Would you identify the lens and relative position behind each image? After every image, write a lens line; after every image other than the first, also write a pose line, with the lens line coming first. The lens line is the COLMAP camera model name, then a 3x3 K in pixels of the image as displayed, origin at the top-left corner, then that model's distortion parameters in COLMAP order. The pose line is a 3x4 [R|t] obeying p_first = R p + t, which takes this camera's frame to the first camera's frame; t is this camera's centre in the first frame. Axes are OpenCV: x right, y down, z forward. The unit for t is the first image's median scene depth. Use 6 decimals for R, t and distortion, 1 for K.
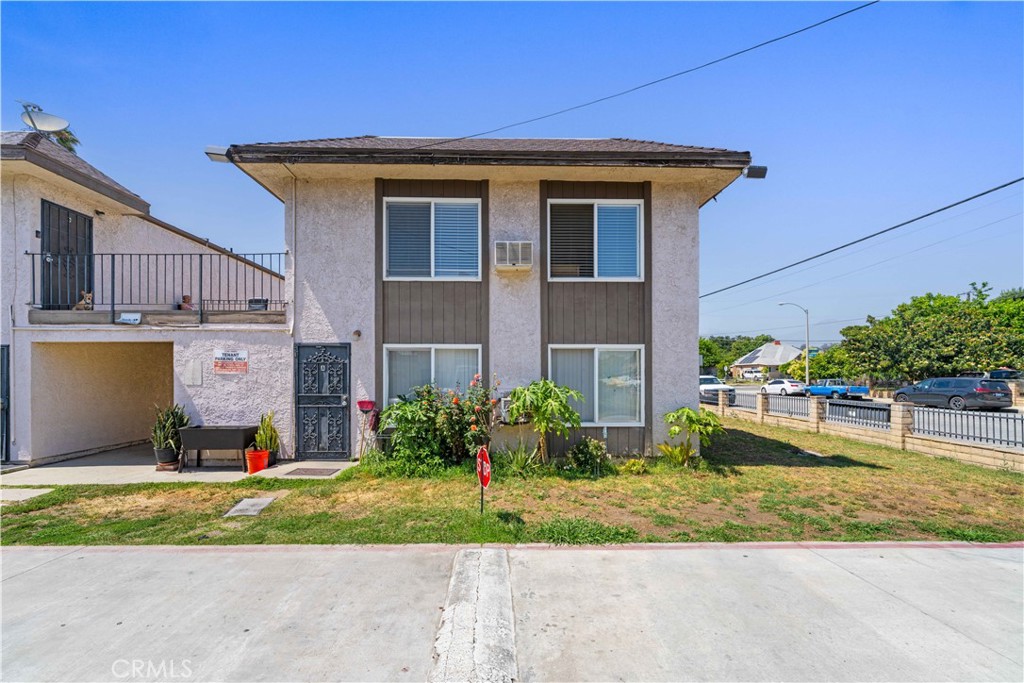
lens RADIAL K [[418.9, 0, 509.6], [0, 418.9, 375.9], [0, 0, 1]] dist [-0.000849, -0.000213]
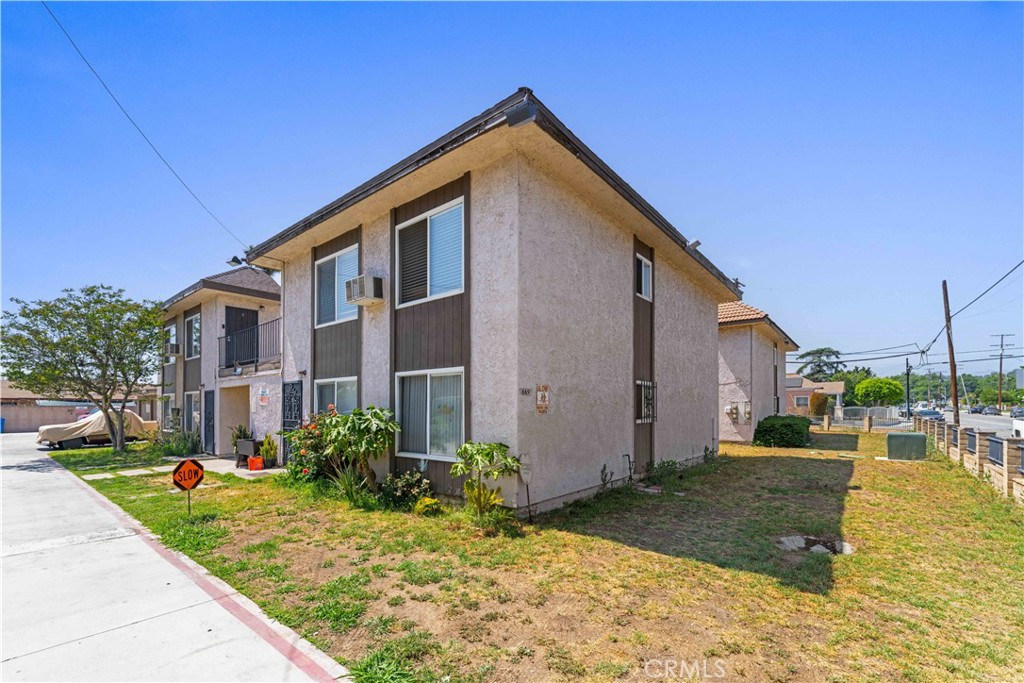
lens RADIAL K [[434.7, 0, 515.2], [0, 434.7, 410.6], [0, 0, 1]] dist [-0.000562, -0.000042]
pose [[0.761358, -0.000298, -0.648331, 0.994130], [0.000693, 1.000000, 0.000355, 0.014506], [0.648331, -0.000719, 0.761358, 0.407545]]
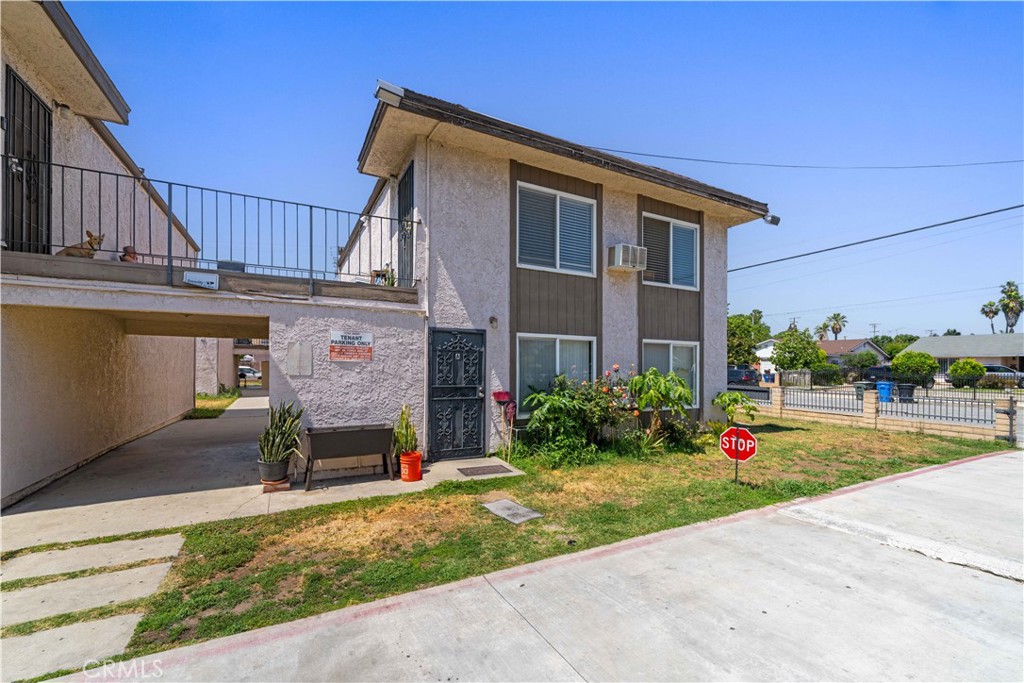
lens RADIAL K [[417.9, 0, 511.8], [0, 417.9, 365.1], [0, 0, 1]] dist [-0.000262, -0.000018]
pose [[0.894562, 0.008436, 0.446864, -0.745597], [-0.008019, 0.999964, -0.002825, 0.001875], [-0.446872, -0.001056, 0.894597, 0.143930]]
